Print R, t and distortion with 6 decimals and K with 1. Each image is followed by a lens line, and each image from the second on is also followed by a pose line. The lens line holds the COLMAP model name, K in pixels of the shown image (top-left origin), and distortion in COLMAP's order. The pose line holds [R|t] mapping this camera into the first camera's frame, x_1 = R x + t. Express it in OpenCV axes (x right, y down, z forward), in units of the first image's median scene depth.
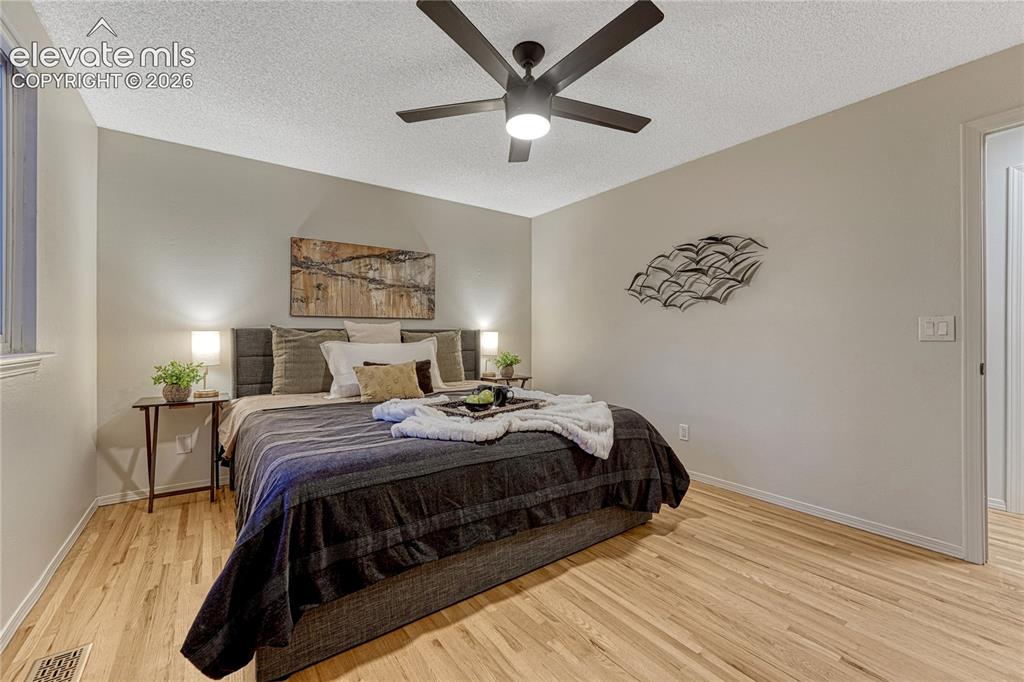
lens RADIAL K [[412.7, 0, 510.6], [0, 412.7, 334.9], [0, 0, 1]] dist [-0.013765, -0.000083]
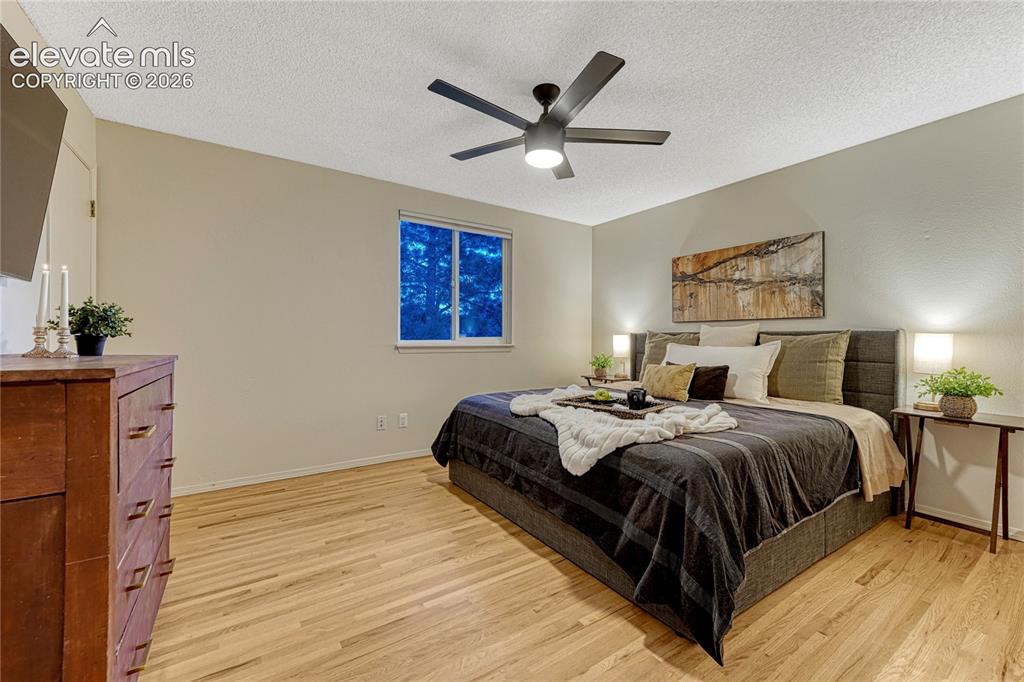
lens RADIAL K [[412.7, 0, 510.6], [0, 412.7, 334.9], [0, 0, 1]] dist [-0.013765, -0.000083]
pose [[-0.039110, -0.007381, -0.999208, 0.787524], [-0.004083, 0.999966, -0.007227, 0.002393], [0.999227, 0.003797, -0.039138, 0.620238]]
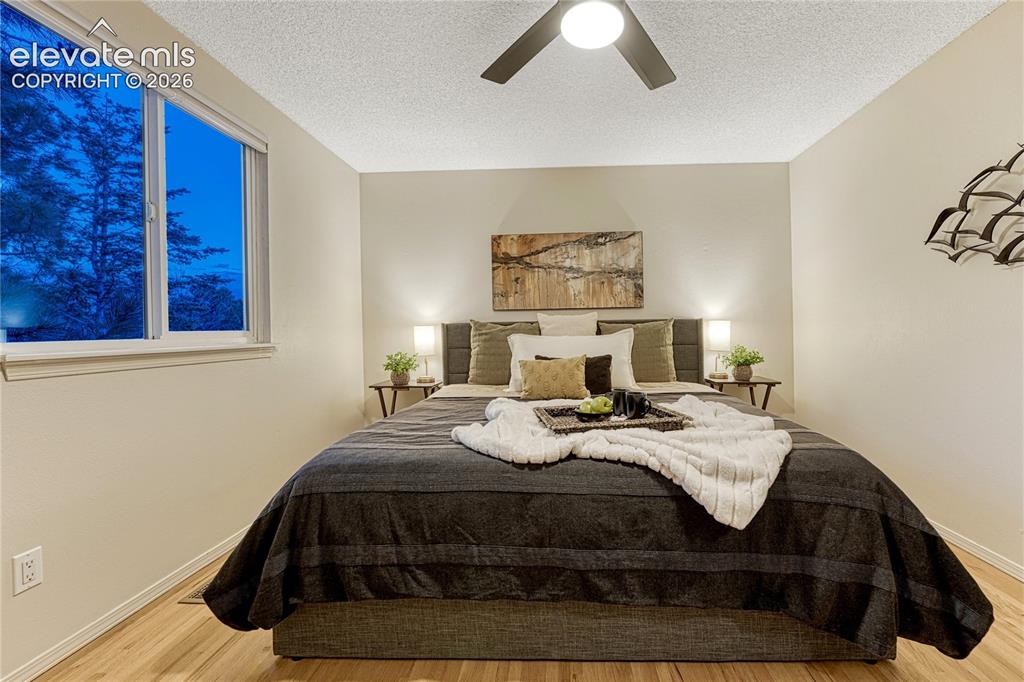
lens RADIAL K [[425.2, 0, 547.9], [0, 425.2, 332.7], [0, 0, 1]] dist [-0.016271, -0.000029]
pose [[0.790808, -0.009937, -0.611983, 0.266915], [0.016864, 0.999842, 0.005558, 0.007872], [0.611831, -0.014716, 0.790851, 0.245809]]
